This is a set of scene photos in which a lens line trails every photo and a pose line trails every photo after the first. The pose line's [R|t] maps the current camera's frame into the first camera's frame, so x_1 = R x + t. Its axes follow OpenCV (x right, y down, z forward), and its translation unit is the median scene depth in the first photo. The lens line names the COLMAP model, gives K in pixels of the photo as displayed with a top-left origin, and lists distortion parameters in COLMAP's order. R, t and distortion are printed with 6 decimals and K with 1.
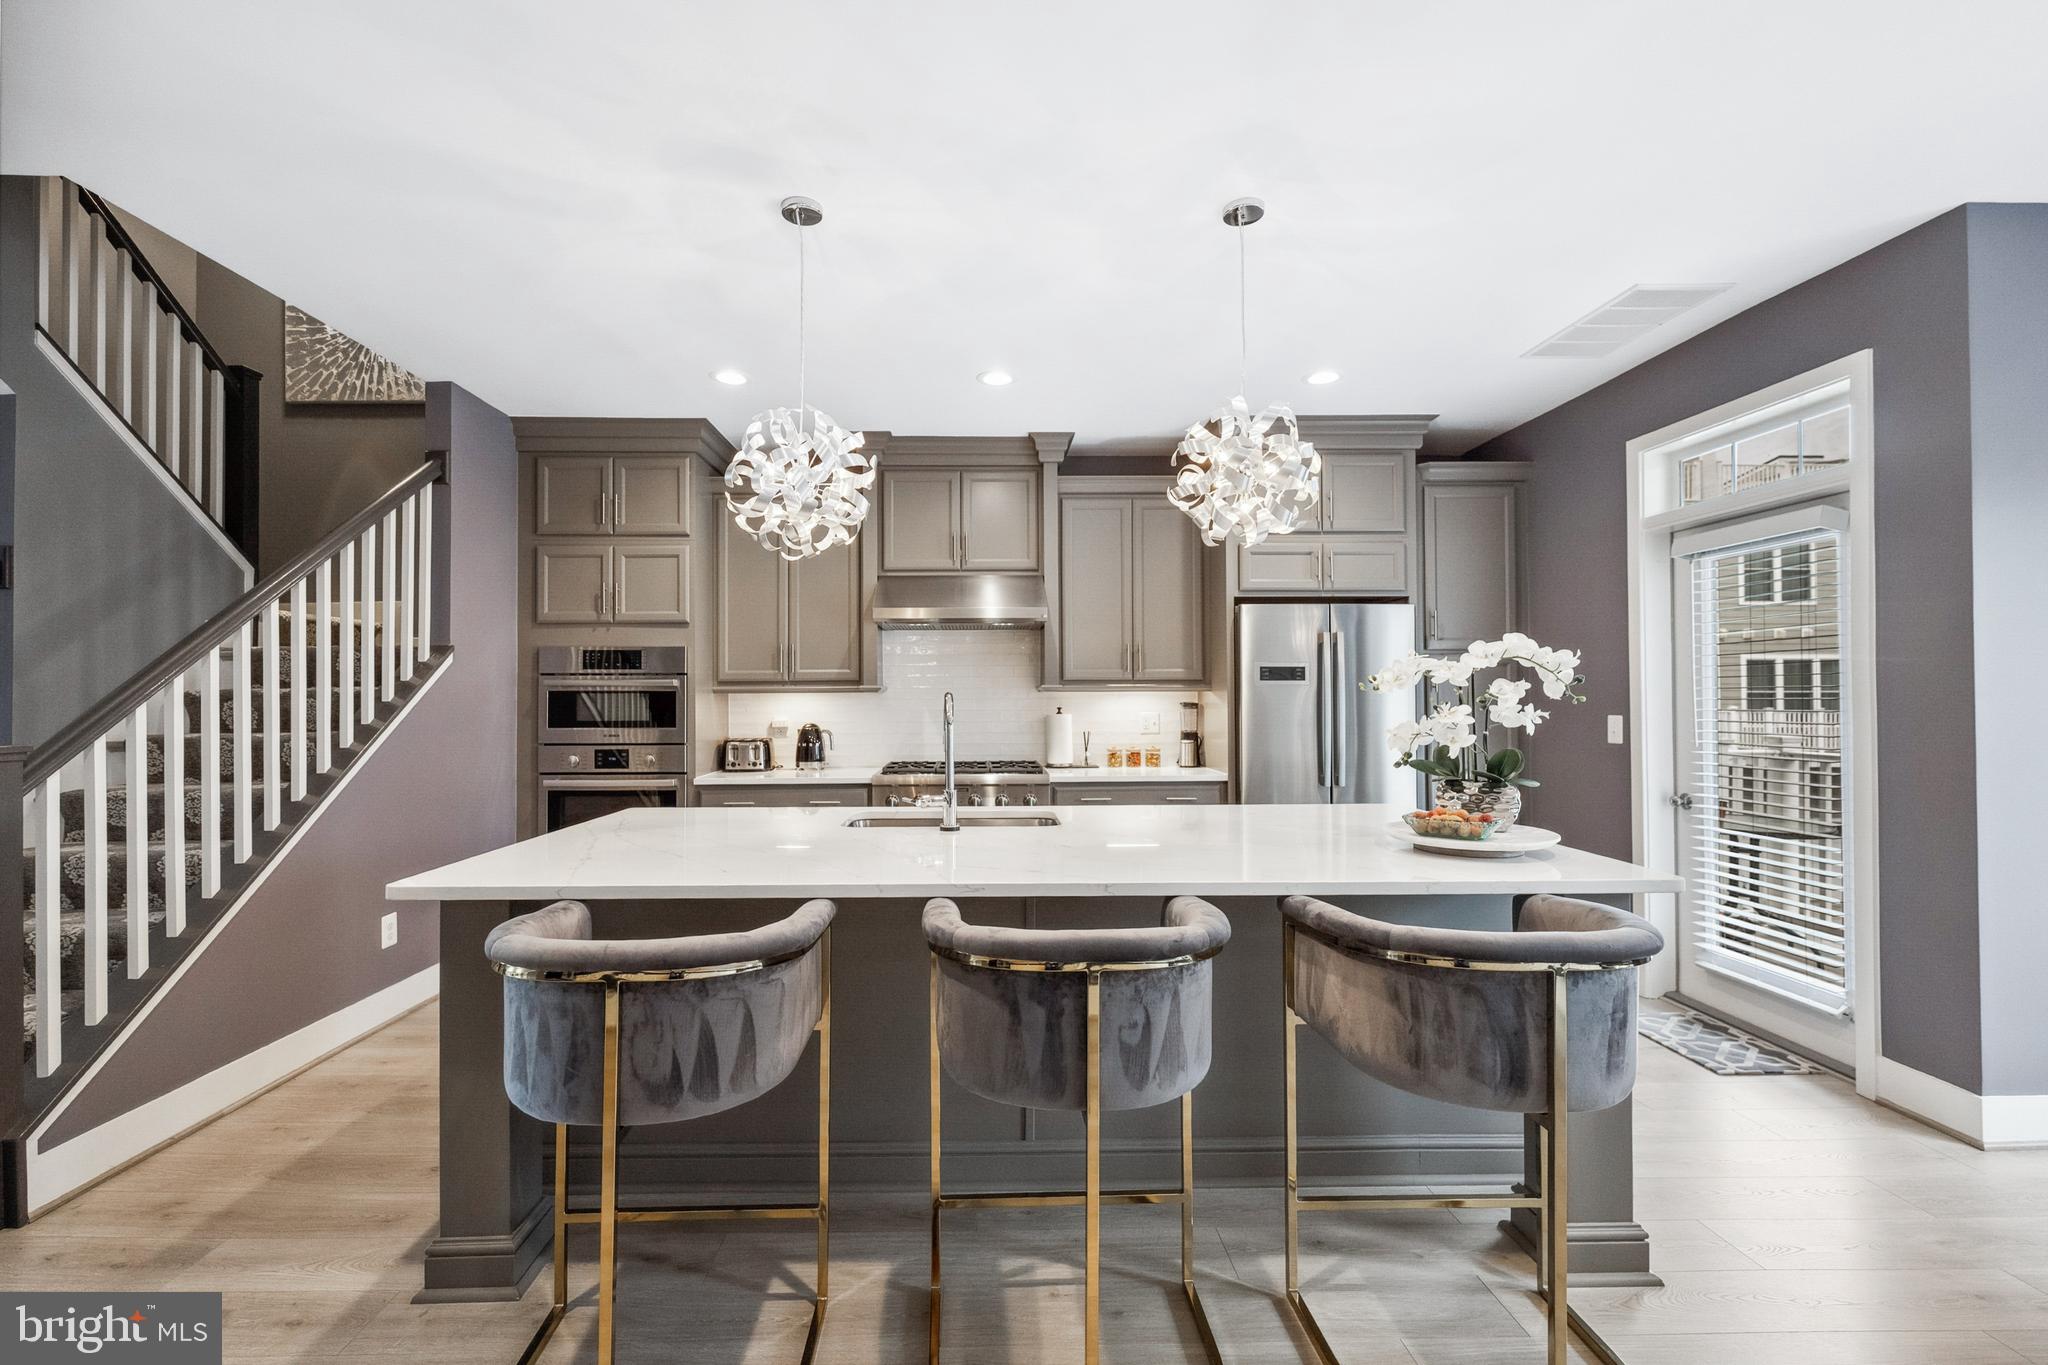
lens RADIAL K [[869.5, 0, 987.7], [0, 869.5, 686.0], [0, 0, 1]] dist [-0.006252, 0.001612]
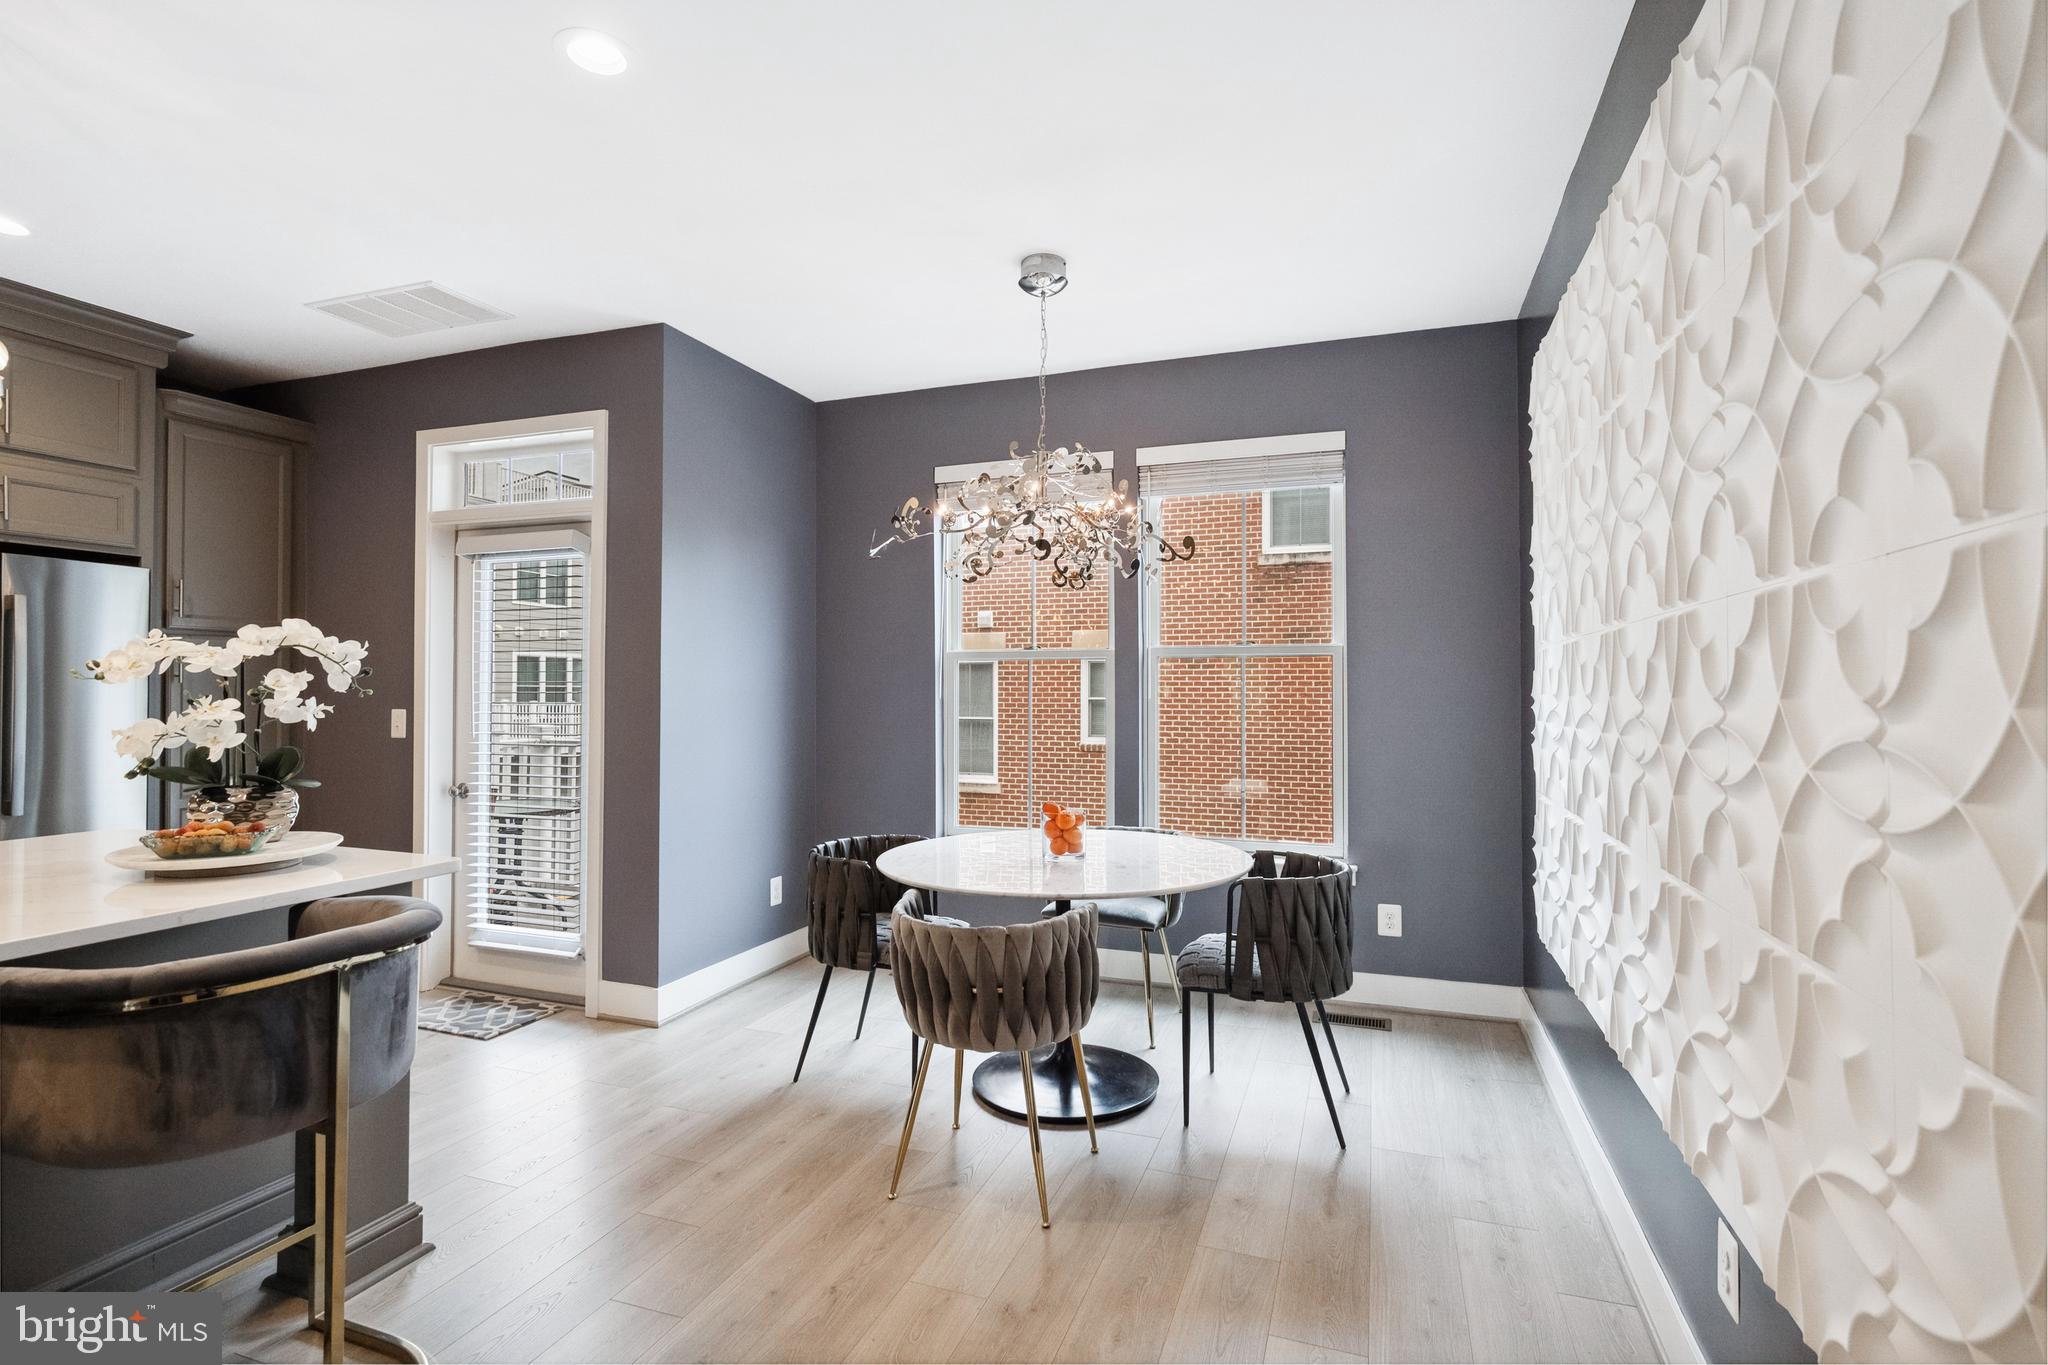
lens RADIAL K [[974.6, 0, 1027.8], [0, 974.6, 680.0], [0, 0, 1]] dist [0.002122, 0.000443]
pose [[0.360895, 0.014062, 0.932500, -0.064104], [-0.016475, 0.999826, -0.008701, -0.000953], [-0.932461, -0.012223, 0.361064, -0.079187]]
